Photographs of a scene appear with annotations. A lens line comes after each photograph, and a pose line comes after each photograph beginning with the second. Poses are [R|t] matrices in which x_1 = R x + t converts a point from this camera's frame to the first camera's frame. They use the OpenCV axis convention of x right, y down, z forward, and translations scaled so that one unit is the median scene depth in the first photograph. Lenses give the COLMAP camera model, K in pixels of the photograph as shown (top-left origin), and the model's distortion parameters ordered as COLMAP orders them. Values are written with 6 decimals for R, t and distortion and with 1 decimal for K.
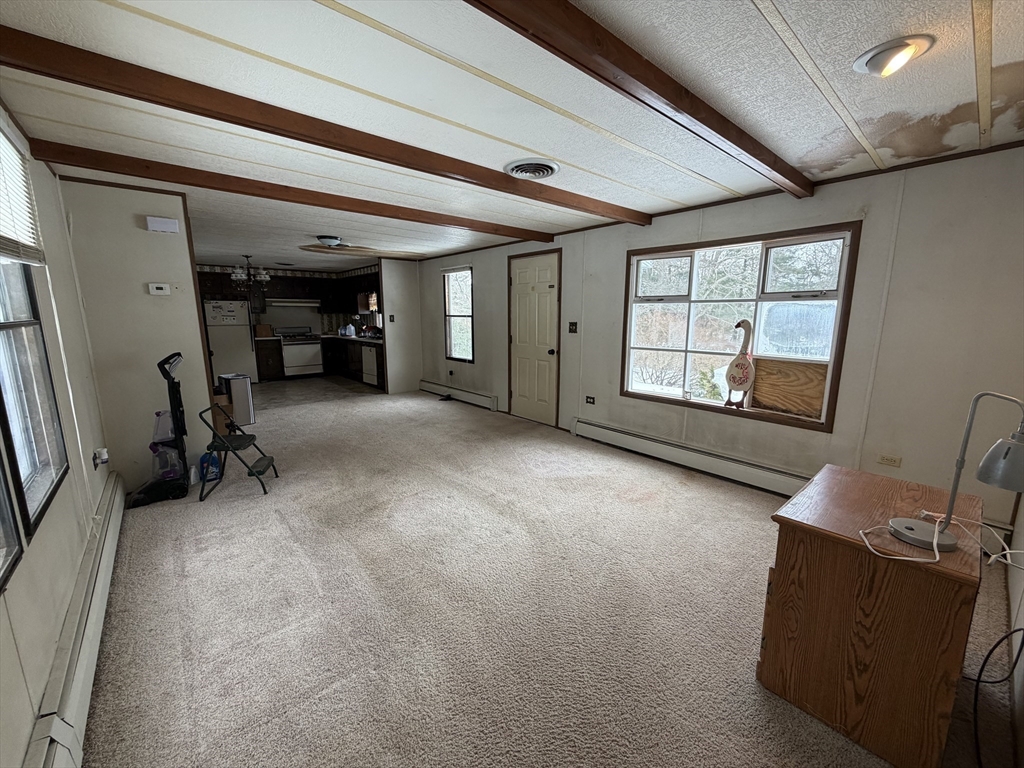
lens RADIAL K [[407.4, 0, 508.9], [0, 407.4, 382.8], [0, 0, 1]] dist [-0.000711, 0.000254]
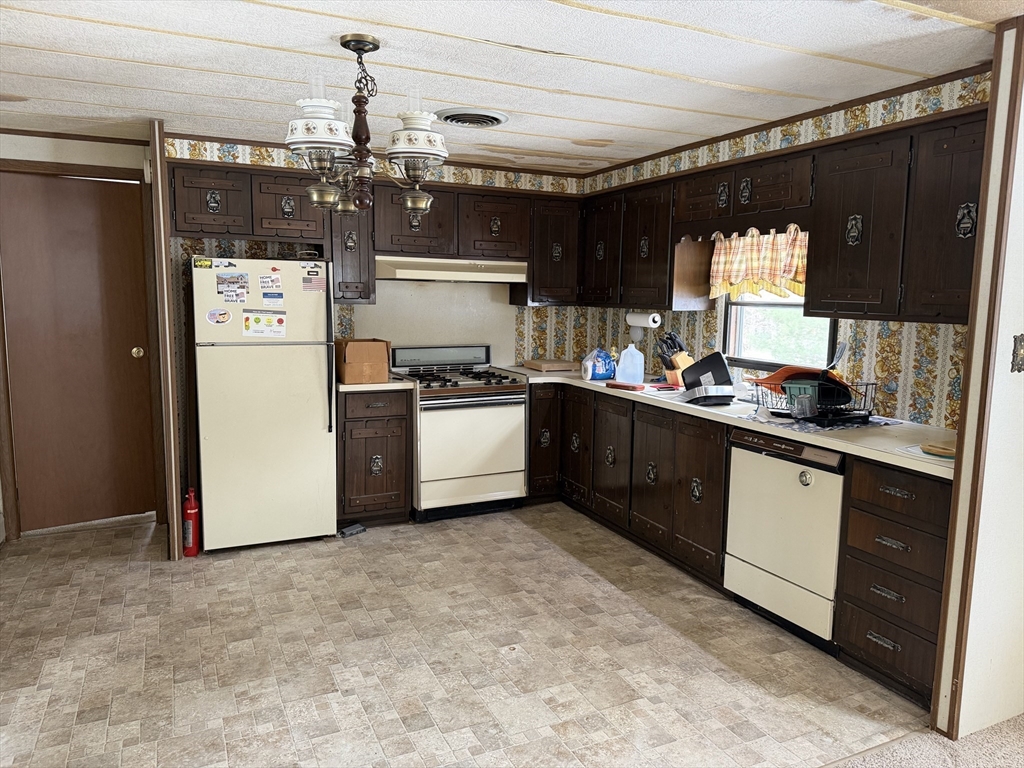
lens RADIAL K [[703.8, 0, 512.0], [0, 703.8, 384.0], [0, 0, 1]] dist [0.095672, -0.120397]
pose [[0.964311, 0.049340, -0.260135, -0.930746], [-0.059924, 0.997660, -0.032909, -0.258402], [0.257903, 0.047323, 0.965011, 1.355315]]
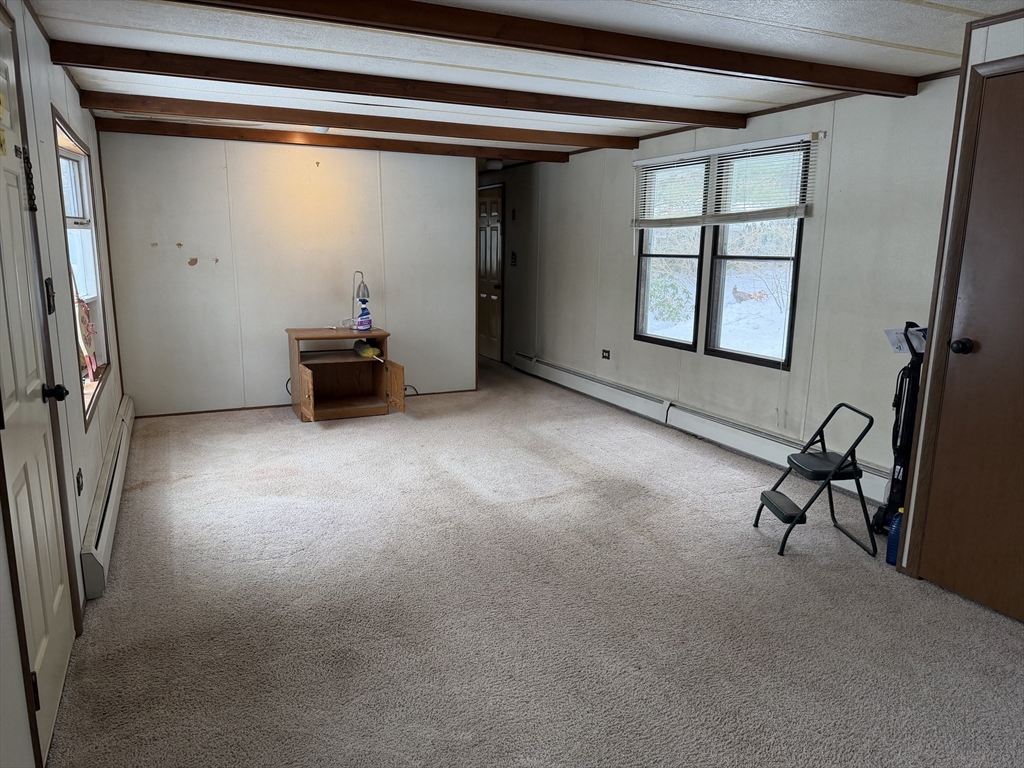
lens RADIAL K [[717.7, 0, 509.9], [0, 717.7, 389.0], [0, 0, 1]] dist [-0.002896, -0.000237]
pose [[0.964949, 0.058697, -0.255788, 0.552743], [-0.053754, 0.998208, 0.026279, 0.120644], [0.256872, -0.011609, 0.966376, -0.644291]]
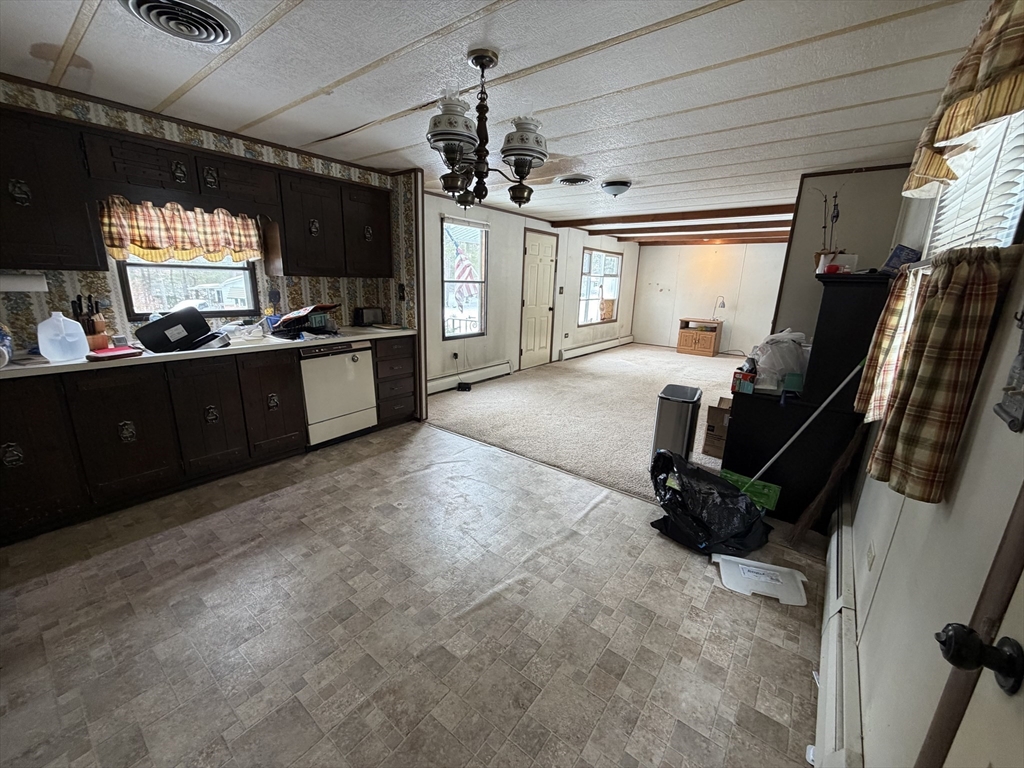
lens RADIAL K [[407.4, 0, 508.9], [0, 407.4, 382.8], [0, 0, 1]] dist [-0.000711, 0.000254]
pose [[-0.192218, -0.249195, 0.949186, -1.900262], [0.137265, 0.950887, 0.277439, -0.368537], [-0.971705, 0.183619, -0.148572, 2.130474]]
